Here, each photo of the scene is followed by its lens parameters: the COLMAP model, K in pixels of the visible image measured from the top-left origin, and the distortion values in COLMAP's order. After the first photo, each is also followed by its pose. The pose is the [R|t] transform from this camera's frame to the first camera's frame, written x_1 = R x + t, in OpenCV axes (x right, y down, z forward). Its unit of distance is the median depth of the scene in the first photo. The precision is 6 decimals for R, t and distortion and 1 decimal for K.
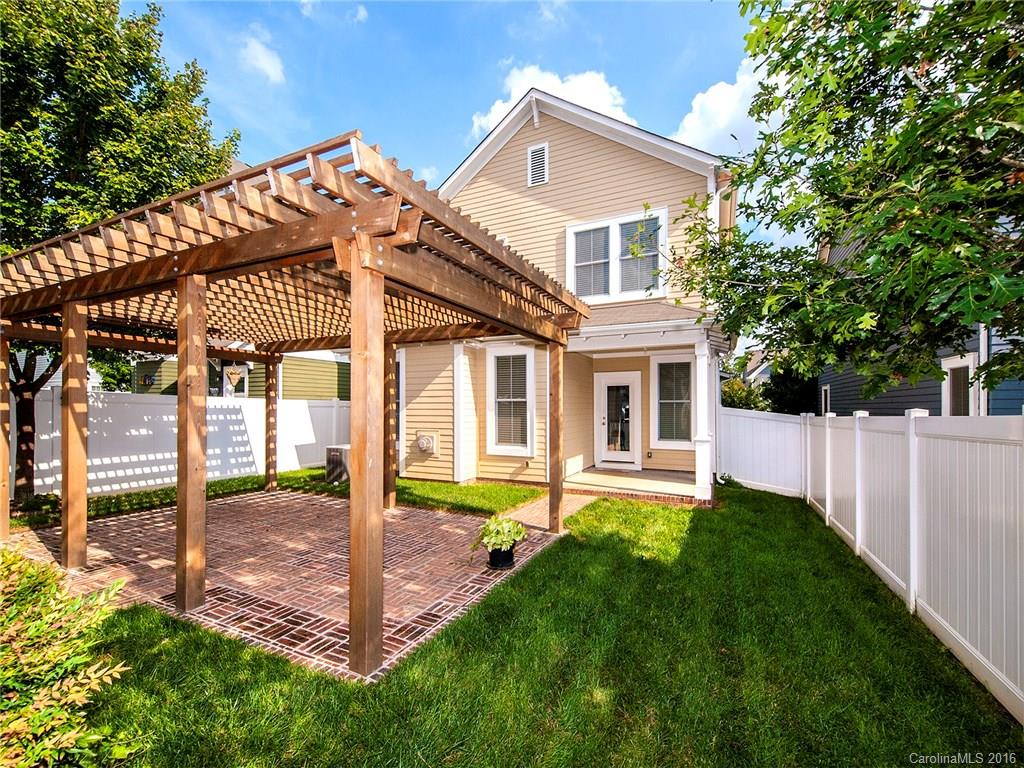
lens RADIAL K [[419.4, 0, 524.4], [0, 419.4, 403.6], [0, 0, 1]] dist [0.001471, -0.002960]
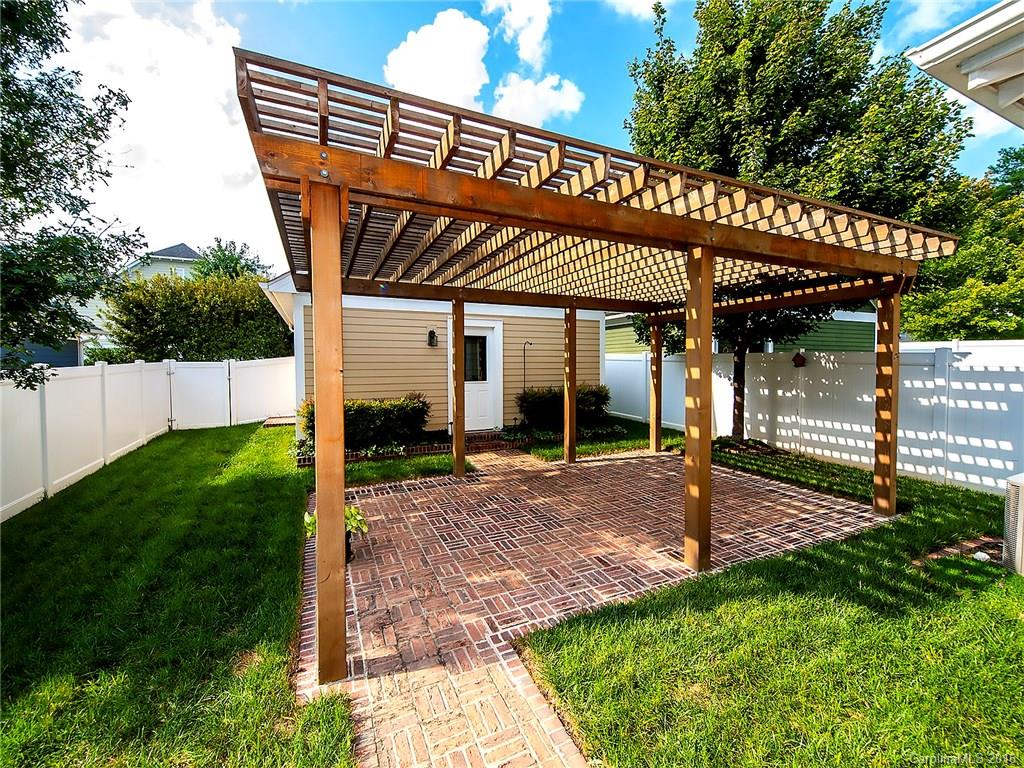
lens RADIAL K [[419.4, 0, 511.4], [0, 419.4, 377.5], [0, 0, 1]] dist [0.001471, -0.002960]
pose [[-0.651953, 0.031878, -0.757589, 0.131937], [0.007975, 0.999349, 0.035187, -0.007204], [0.758217, 0.016898, -0.651783, 0.680366]]
